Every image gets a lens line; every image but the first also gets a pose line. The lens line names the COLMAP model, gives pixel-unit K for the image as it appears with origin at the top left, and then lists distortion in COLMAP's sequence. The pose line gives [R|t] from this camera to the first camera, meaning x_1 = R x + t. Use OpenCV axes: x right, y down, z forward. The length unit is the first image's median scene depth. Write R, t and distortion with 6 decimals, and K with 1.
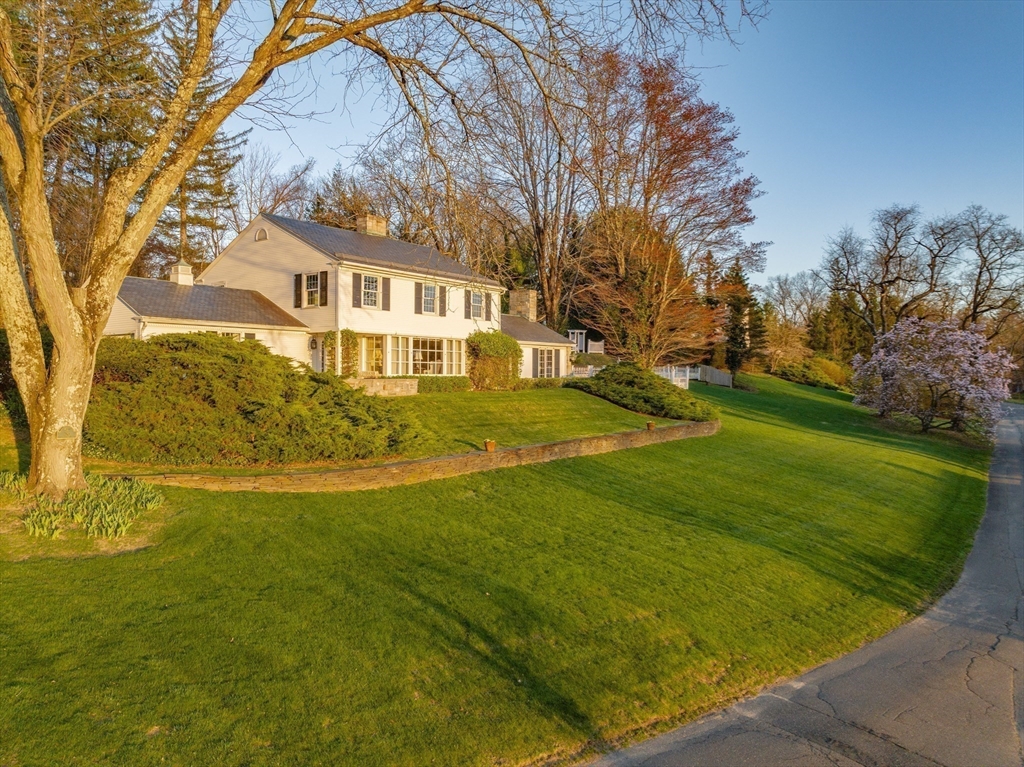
lens RADIAL K [[718.7, 0, 506.8], [0, 718.7, 380.4], [0, 0, 1]] dist [-0.059996, 0.019145]
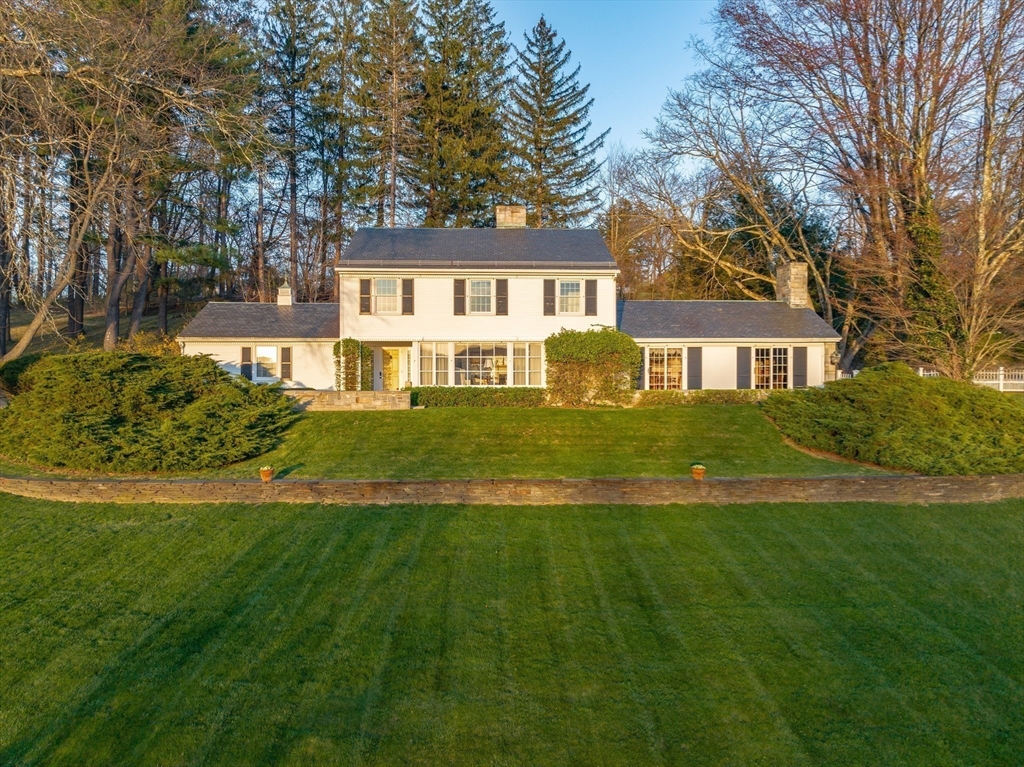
lens RADIAL K [[718.7, 0, 511.8], [0, 718.7, 374.9], [0, 0, 1]] dist [-0.059996, 0.019145]
pose [[0.628988, -0.002422, -0.777411, 0.563747], [-0.004159, 0.999970, -0.006481, -0.014976], [0.777404, 0.007309, 0.628959, 0.486325]]
